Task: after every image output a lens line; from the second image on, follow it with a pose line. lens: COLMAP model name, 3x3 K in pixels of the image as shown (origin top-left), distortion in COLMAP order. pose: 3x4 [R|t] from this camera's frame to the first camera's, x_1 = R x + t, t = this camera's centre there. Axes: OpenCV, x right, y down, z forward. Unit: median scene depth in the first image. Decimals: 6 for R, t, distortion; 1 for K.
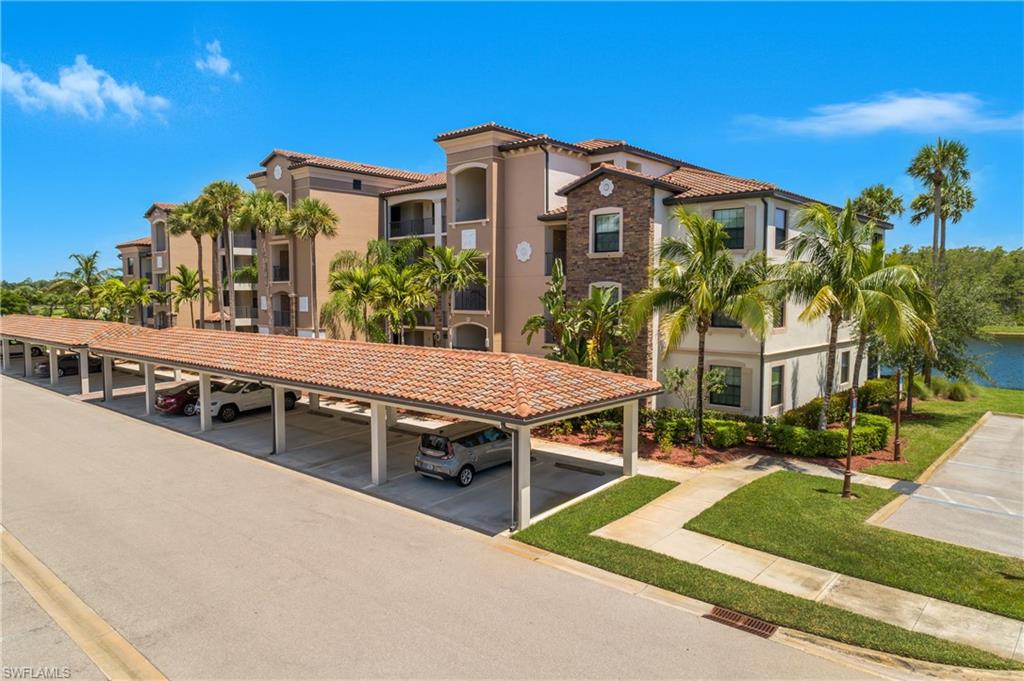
lens RADIAL K [[681.1, 0, 512.0], [0, 681.1, 340.5], [0, 0, 1]] dist [-0.005222, 0.001717]
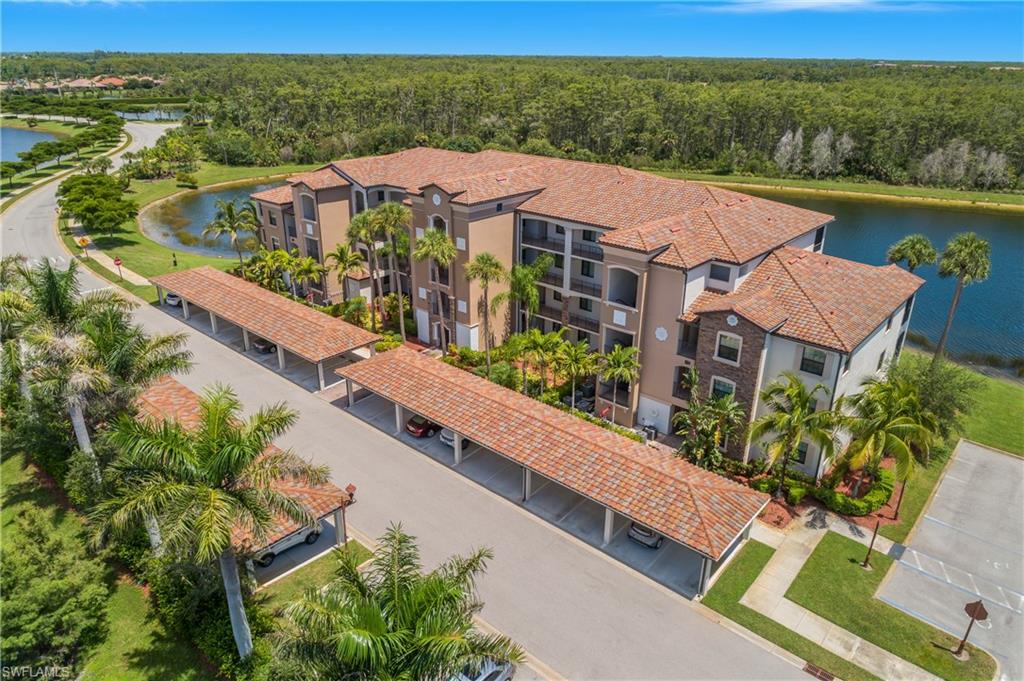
lens RADIAL K [[681.1, 0, 512.0], [0, 681.1, 340.5], [0, 0, 1]] dist [-0.005222, 0.001717]
pose [[0.999963, 0.007731, 0.003783, -0.340643], [-0.008535, 0.947629, 0.319259, -0.646742], [-0.001117, -0.319280, 0.947660, -0.401604]]
